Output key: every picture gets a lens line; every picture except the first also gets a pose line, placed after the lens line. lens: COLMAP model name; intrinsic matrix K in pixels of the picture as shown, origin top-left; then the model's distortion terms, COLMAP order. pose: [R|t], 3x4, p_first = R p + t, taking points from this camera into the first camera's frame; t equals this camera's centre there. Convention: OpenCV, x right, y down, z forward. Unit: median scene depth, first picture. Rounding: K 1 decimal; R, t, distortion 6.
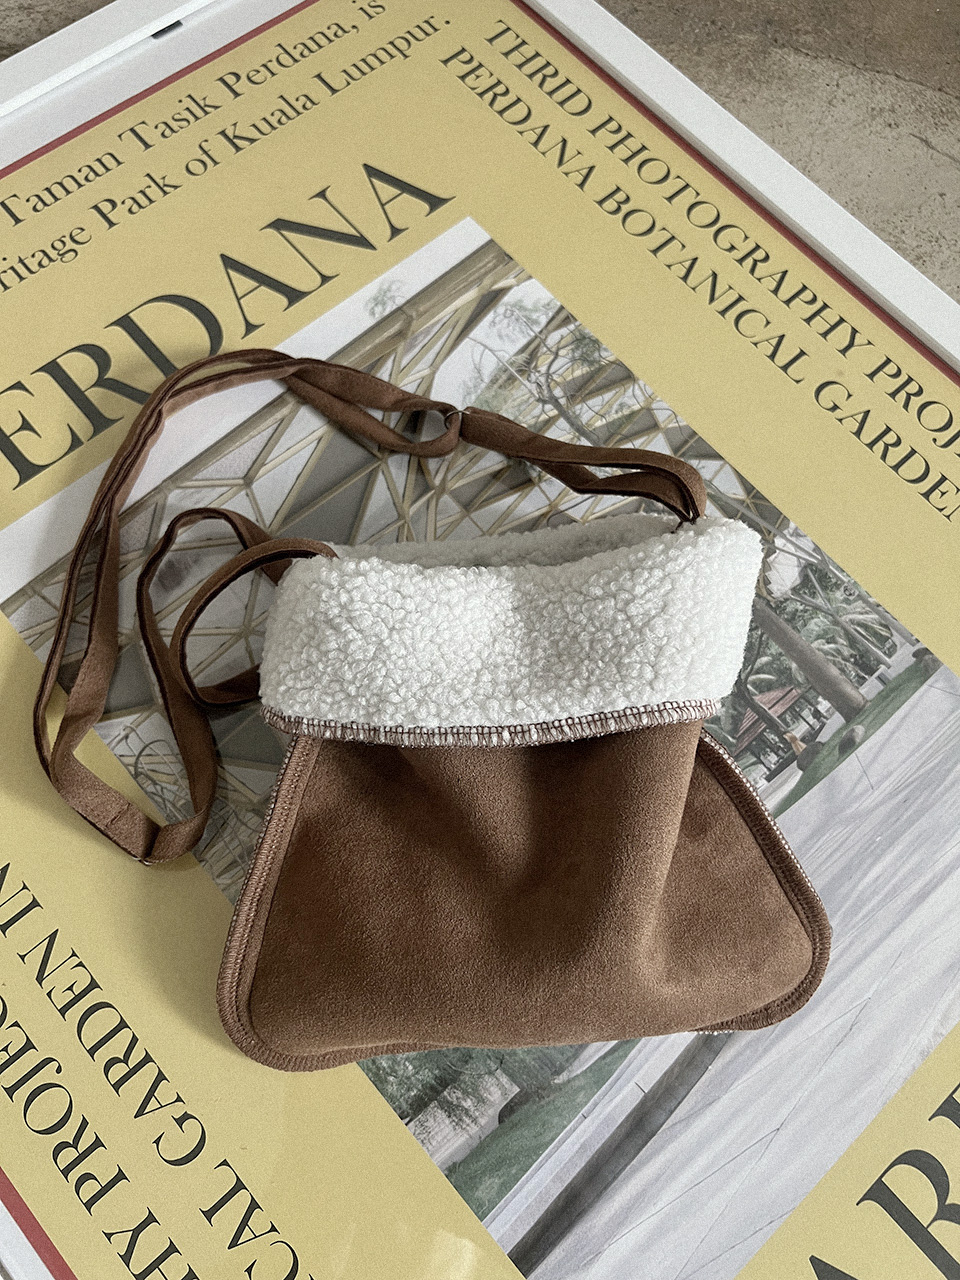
lens RADIAL K [[973.5, 0, 491.8], [0, 973.5, 634.9], [0, 0, 1]] dist [0.005695, 0.002320]
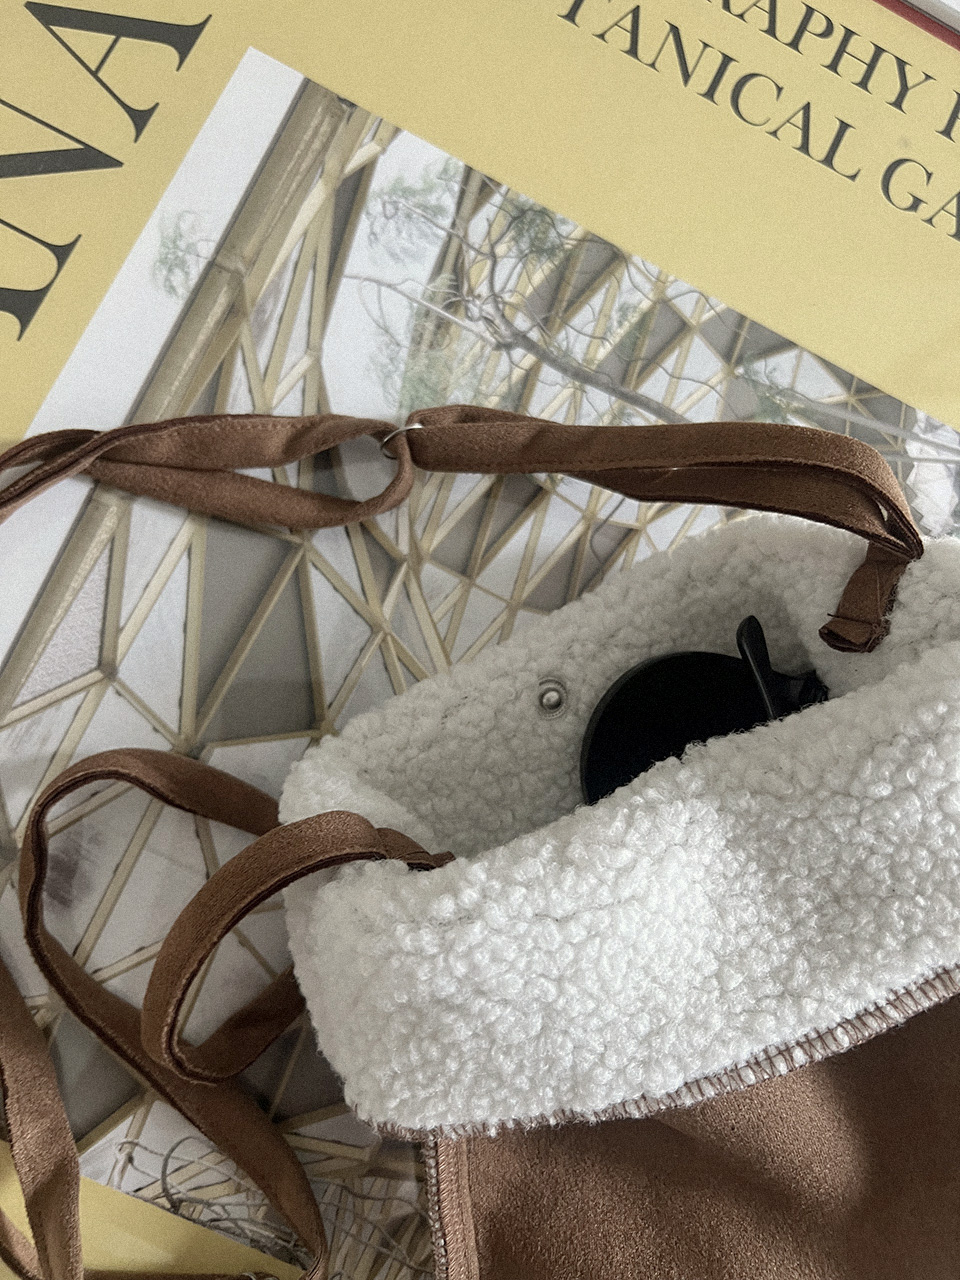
lens RADIAL K [[969.8, 0, 480.0], [0, 969.8, 640.0], [0, 0, 1]] dist [-0.038476, 0.029780]
pose [[0.921428, -0.372651, 0.110005, -0.097366], [0.327044, 0.896705, 0.298265, -0.262613], [-0.209791, -0.238853, 0.948123, 0.390453]]
